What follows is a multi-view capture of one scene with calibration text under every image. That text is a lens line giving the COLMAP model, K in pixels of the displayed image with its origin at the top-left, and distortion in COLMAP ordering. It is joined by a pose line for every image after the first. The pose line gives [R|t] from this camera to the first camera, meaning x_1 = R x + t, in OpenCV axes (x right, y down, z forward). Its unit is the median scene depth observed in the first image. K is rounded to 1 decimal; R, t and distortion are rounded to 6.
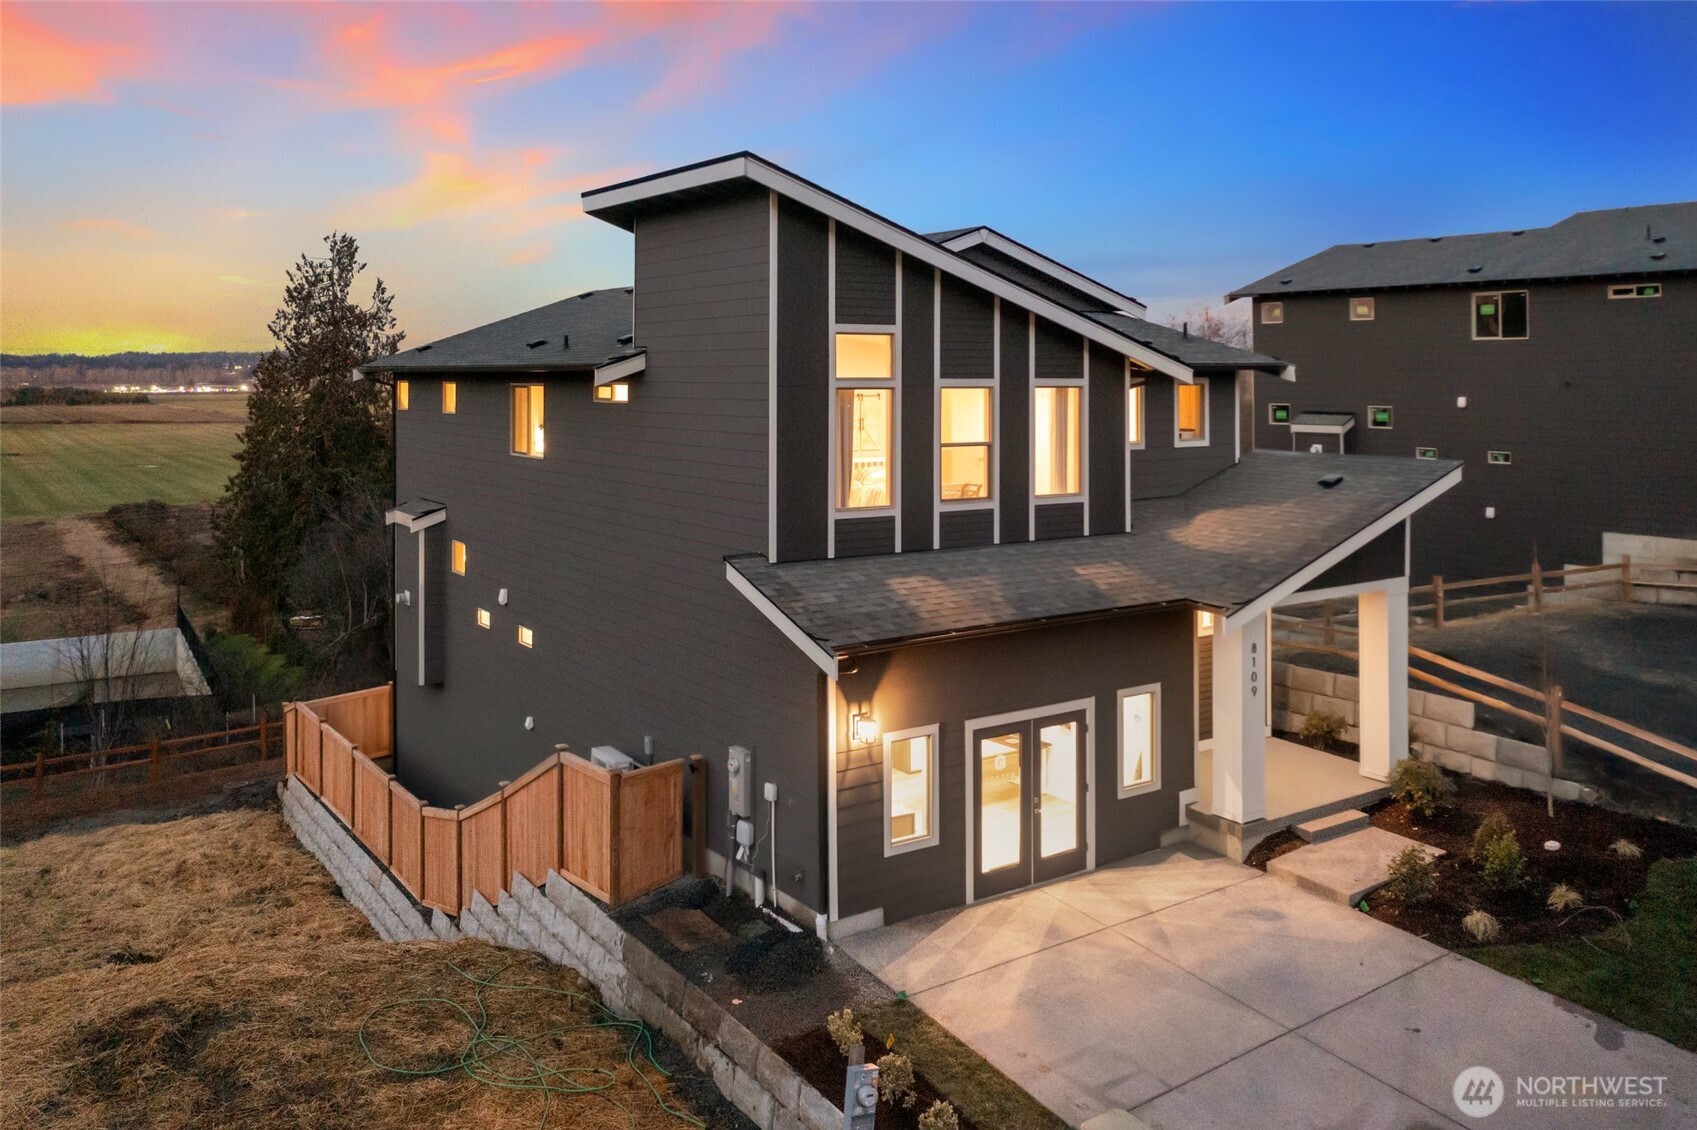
lens RADIAL K [[1371.7, 0, 847.3], [0, 1371.7, 356.0], [0, 0, 1]] dist [-0.032199, -0.002512]
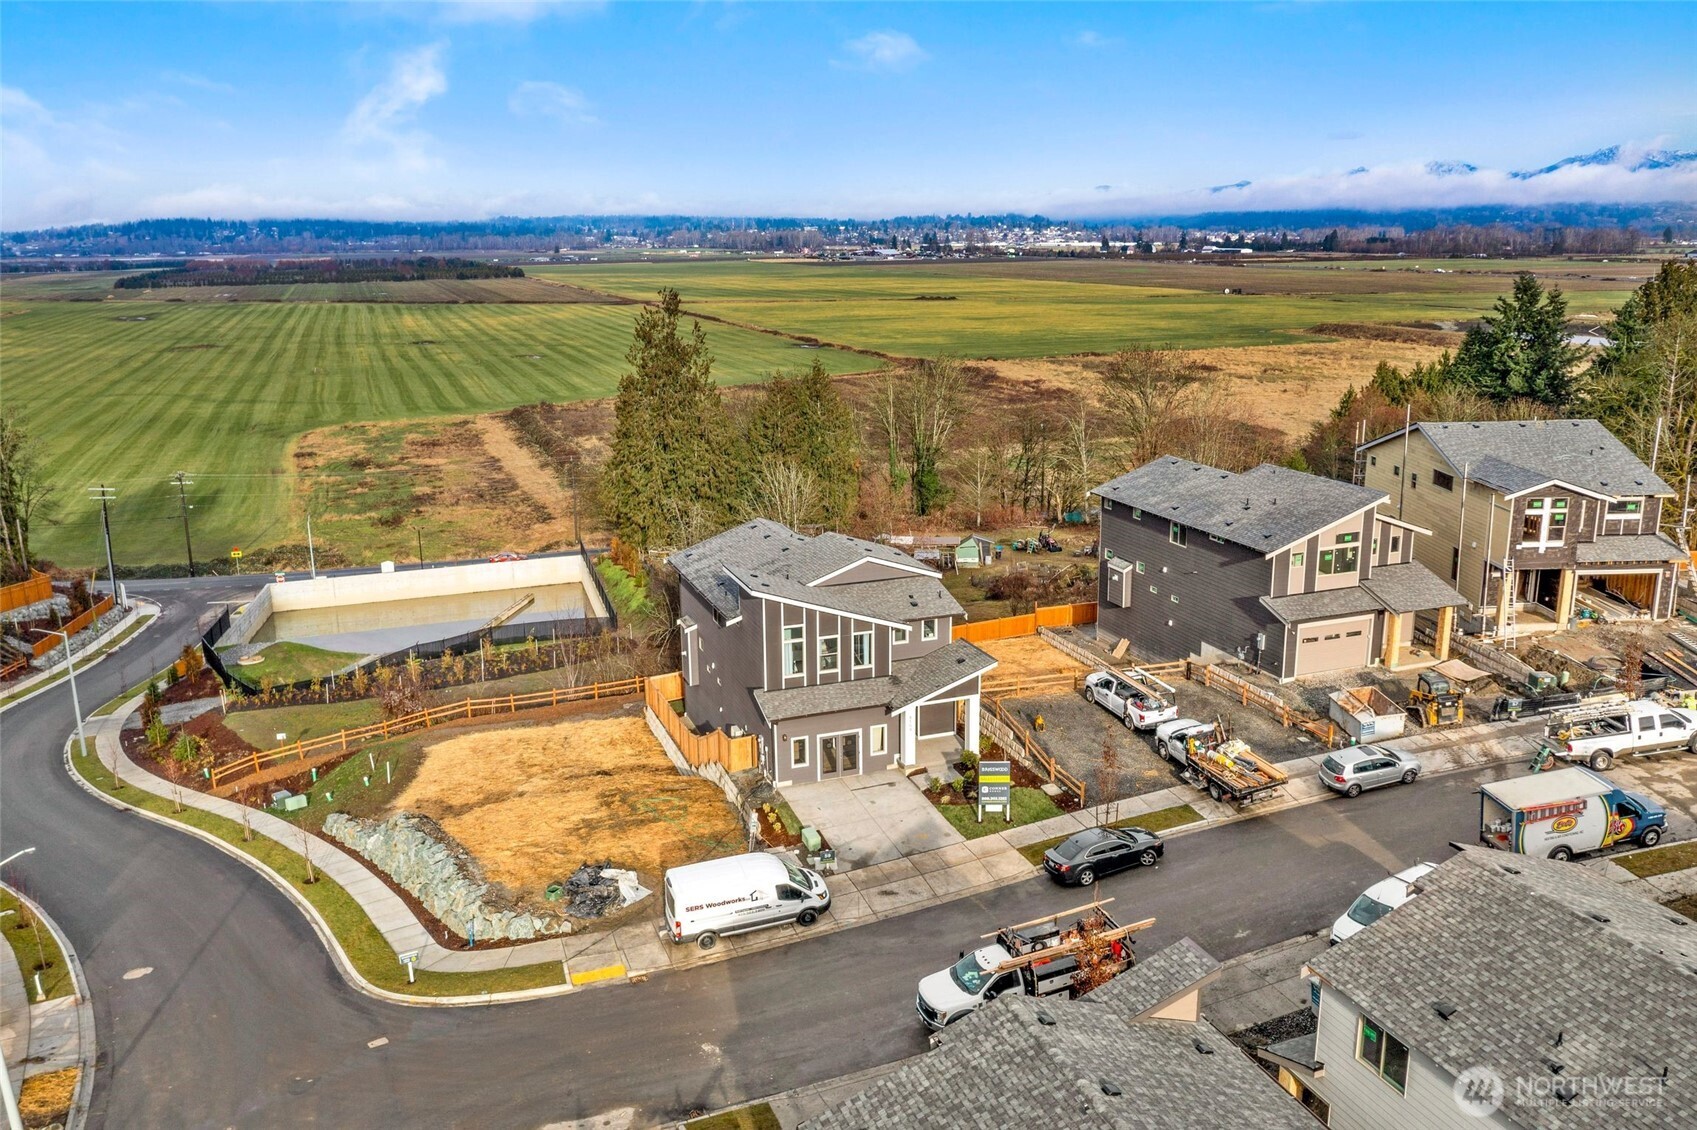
lens RADIAL K [[1303.2, 0, 848.5], [0, 1303.2, 565.0], [0, 0, 1]] dist [-0.005977, -0.063408]
pose [[0.972605, 0.049992, -0.227026, 0.859787], [0.010183, 0.966503, 0.256452, -0.980480], [0.232242, -0.251738, 0.939517, -1.975679]]
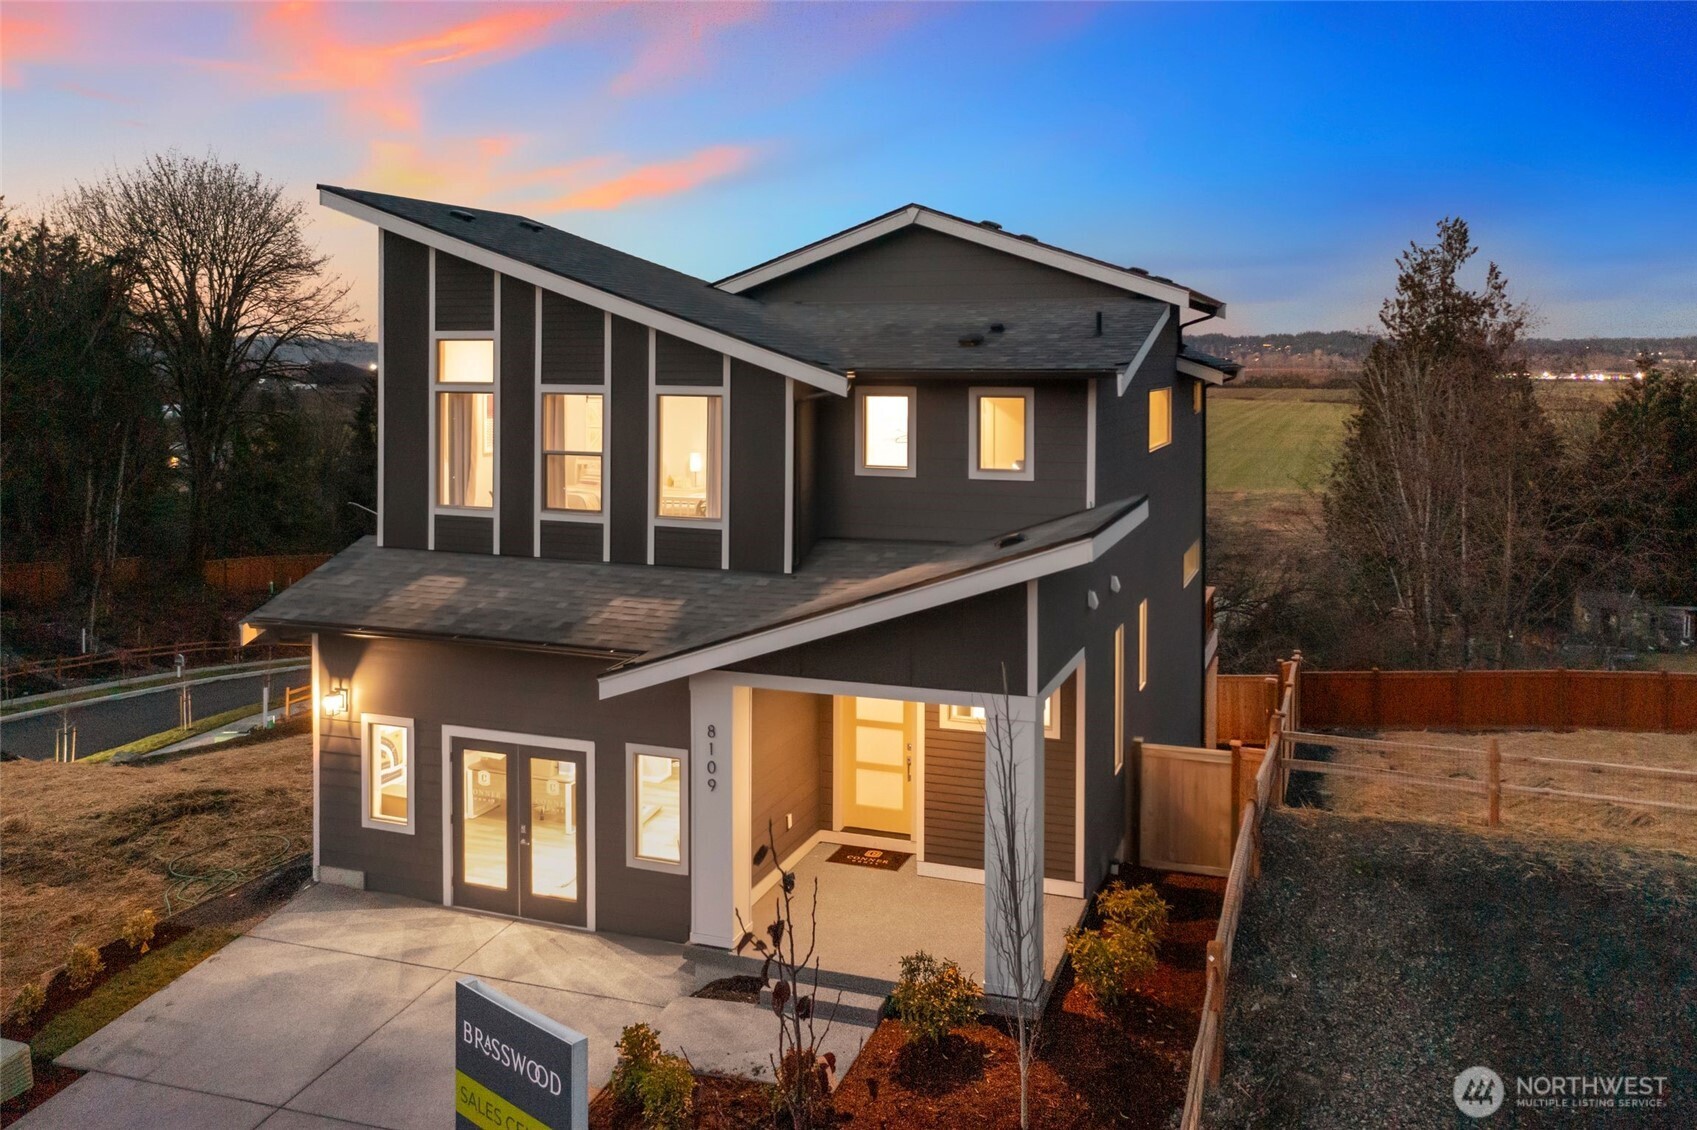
lens RADIAL K [[1371.0, 0, 850.6], [0, 1371.0, 371.3], [0, 0, 1]] dist [-0.034541, 0.006819]
pose [[0.583931, 0.008310, -0.811761, 0.978932], [0.008738, 0.999825, 0.016521, -0.006850], [0.811756, -0.016740, 0.583756, 0.601951]]
